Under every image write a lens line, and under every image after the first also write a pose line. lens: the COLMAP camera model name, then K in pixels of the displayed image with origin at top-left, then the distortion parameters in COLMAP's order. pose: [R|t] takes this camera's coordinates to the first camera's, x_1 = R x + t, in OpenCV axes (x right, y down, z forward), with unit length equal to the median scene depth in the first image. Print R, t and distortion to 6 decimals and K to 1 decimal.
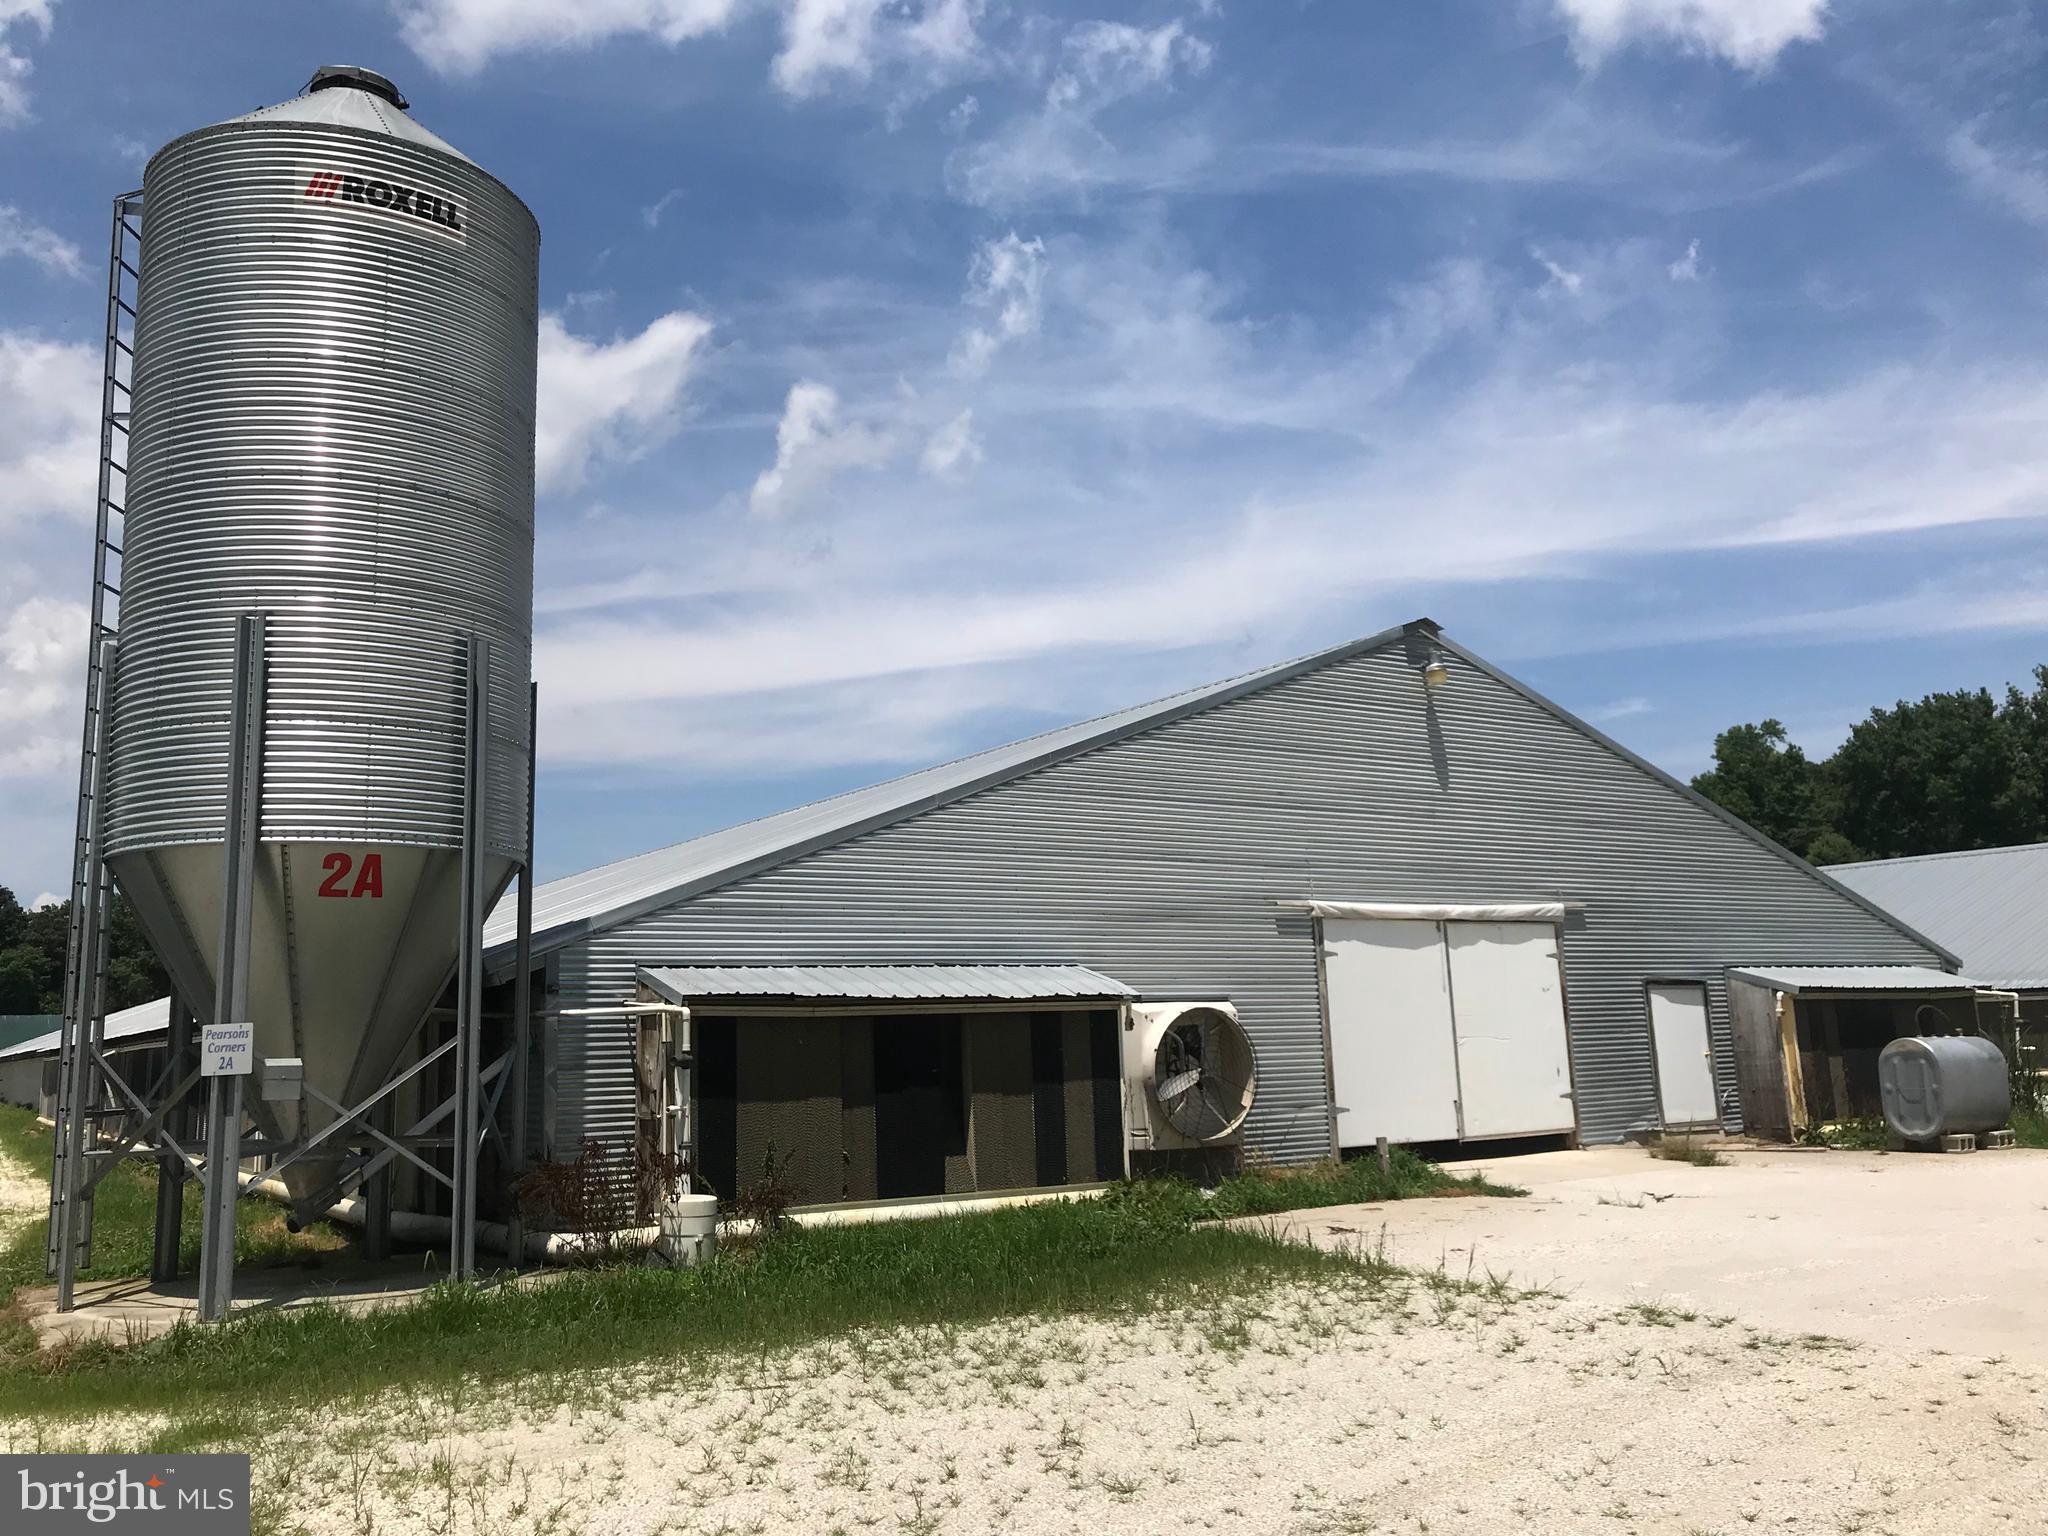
lens RADIAL K [[1785.1, 0, 1037.1], [0, 1785.1, 756.3], [0, 0, 1]] dist [0.047088, -0.041106]
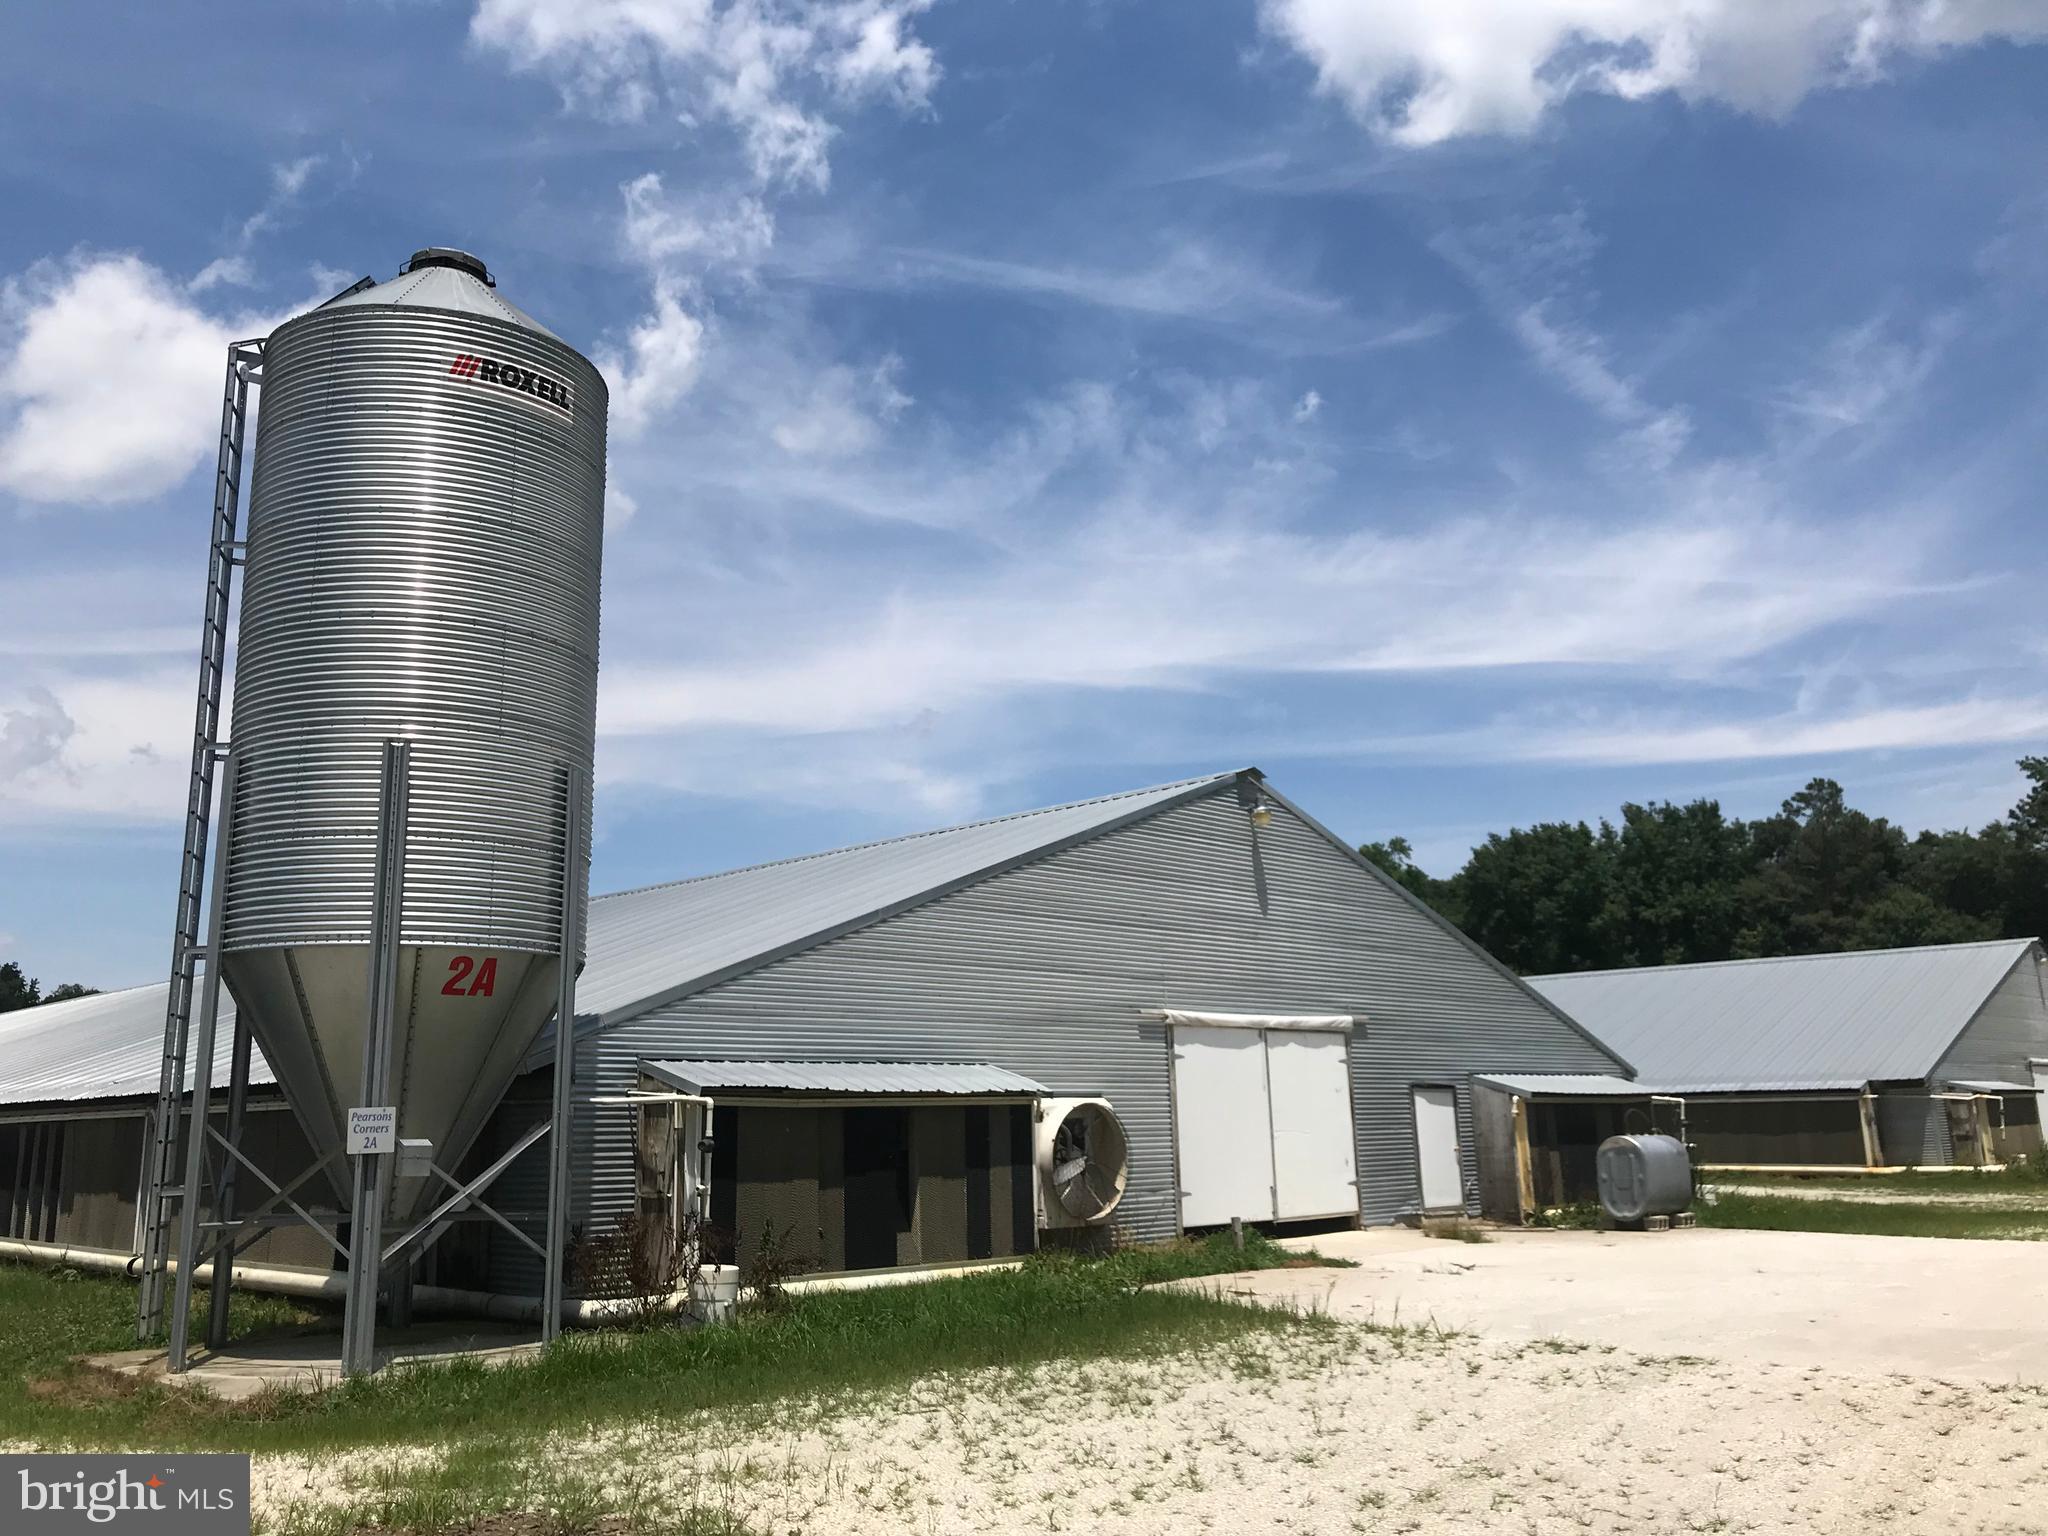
lens RADIAL K [[1785.1, 0, 1036.9], [0, 1785.1, 736.7], [0, 0, 1]] dist [0.047088, -0.041106]
pose [[0.977206, 0.057571, 0.204338, -0.170497], [-0.045732, 0.997015, -0.062201, -0.018723], [-0.207309, 0.051438, 0.976922, -0.113001]]
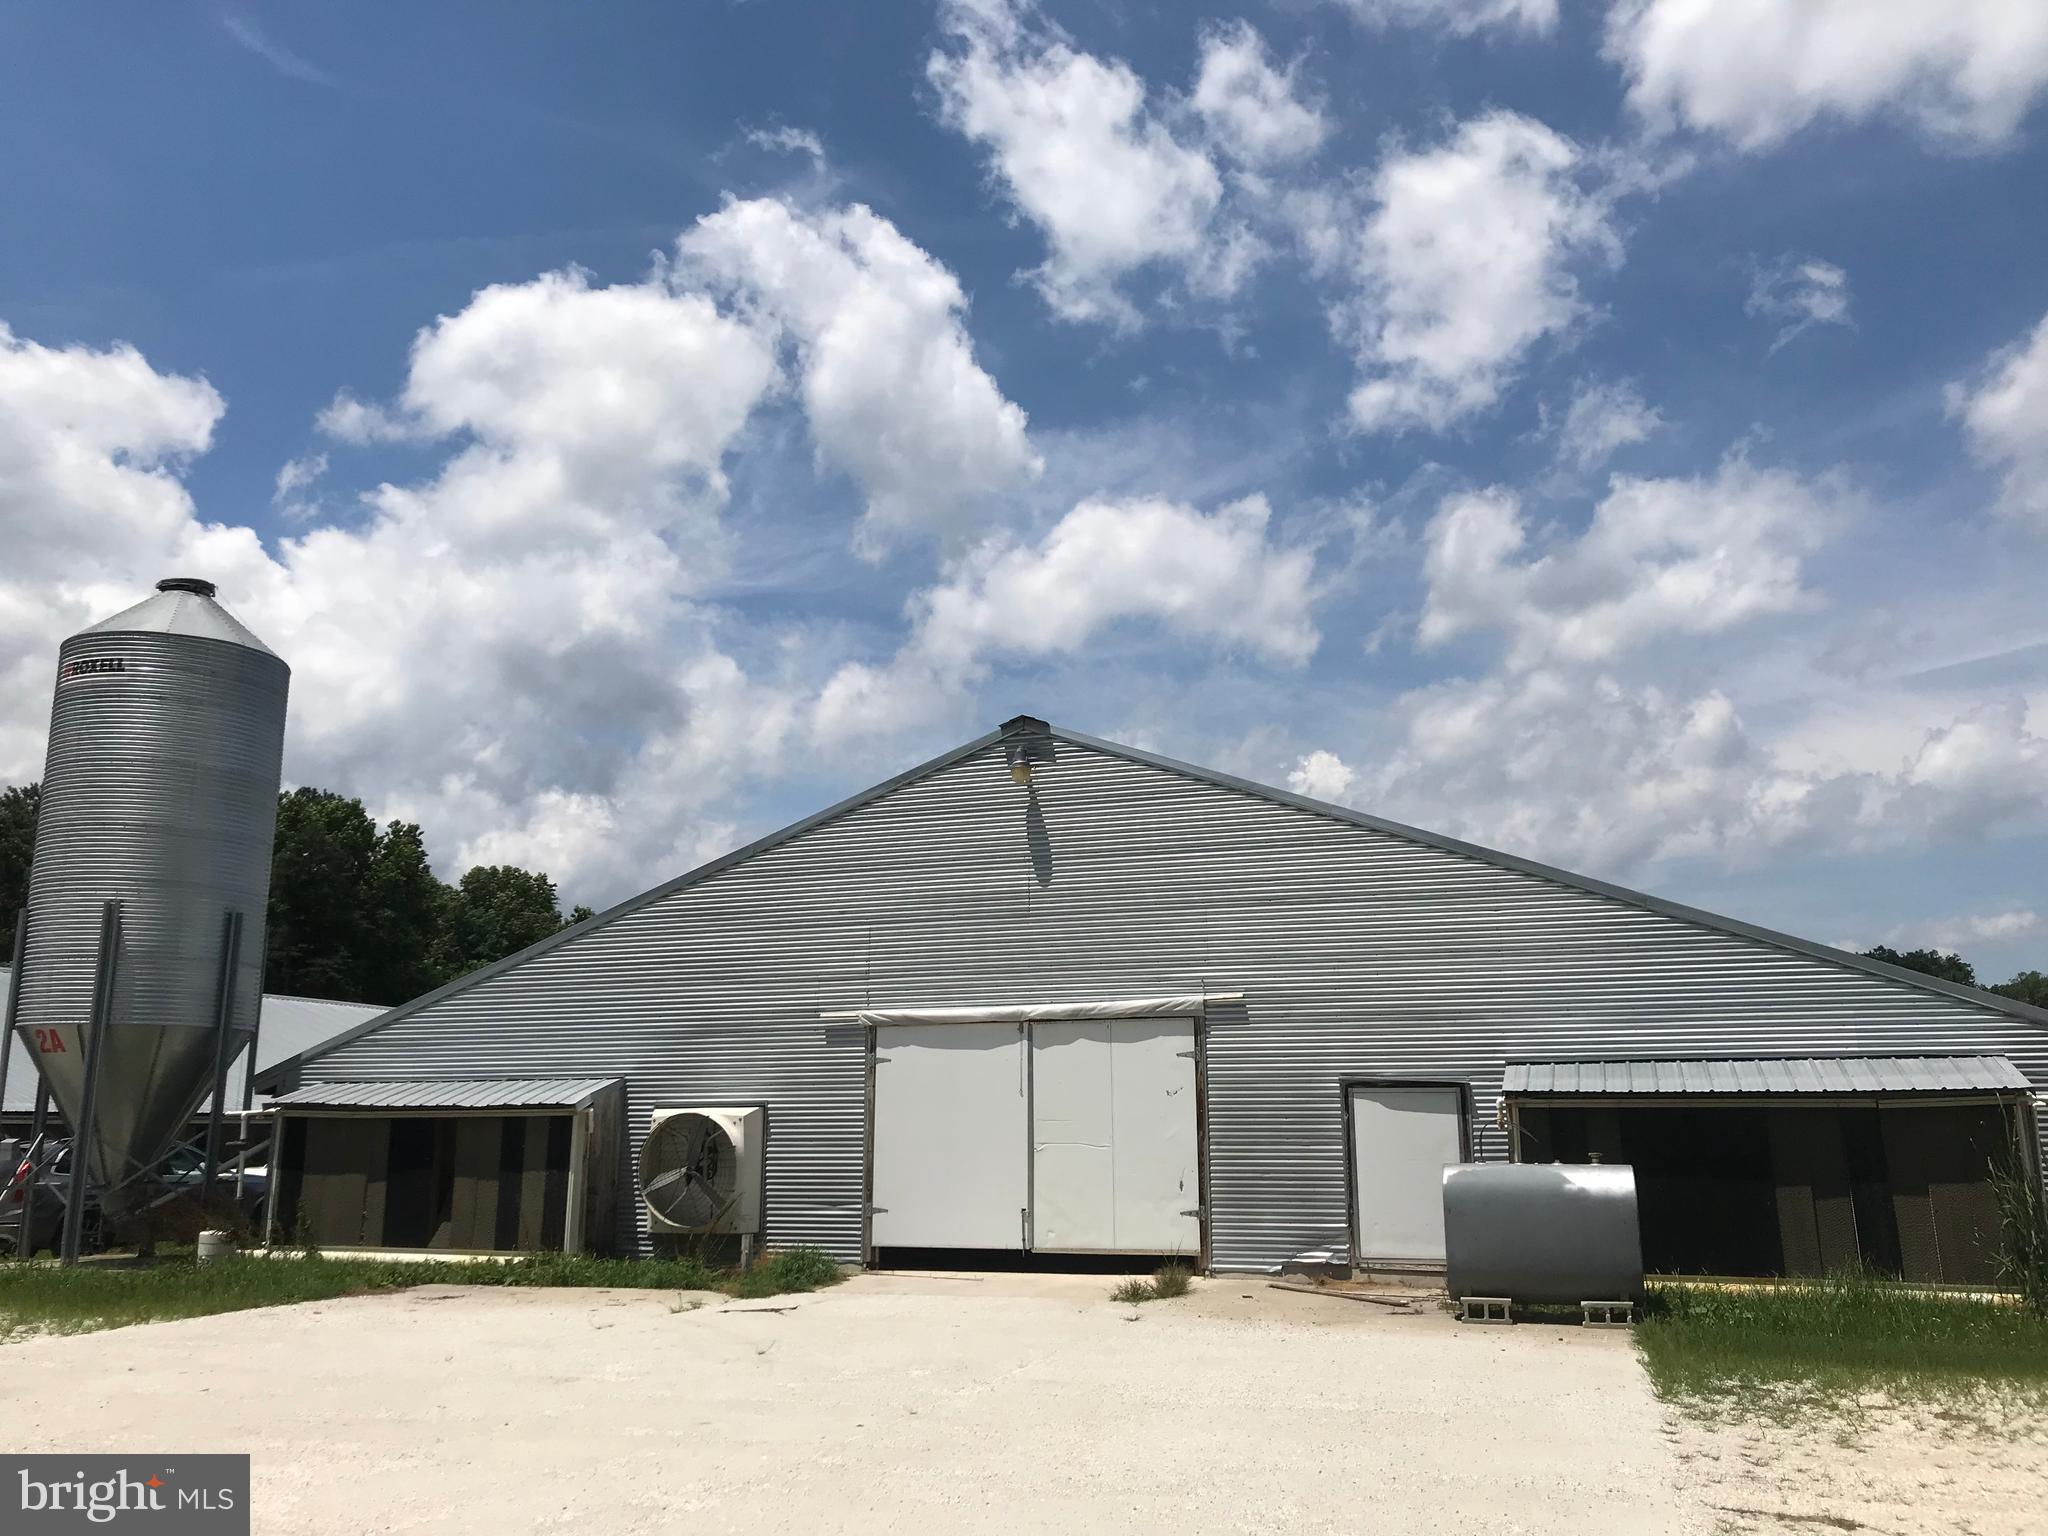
lens RADIAL K [[1785.1, 0, 983.3], [0, 1785.1, 731.7], [0, 0, 1]] dist [0.047088, -0.041106]
pose [[0.593058, -0.146827, -0.791659, 1.057786], [0.114708, 0.988610, -0.097423, 0.028084], [0.796947, -0.033032, 0.603146, 0.413821]]
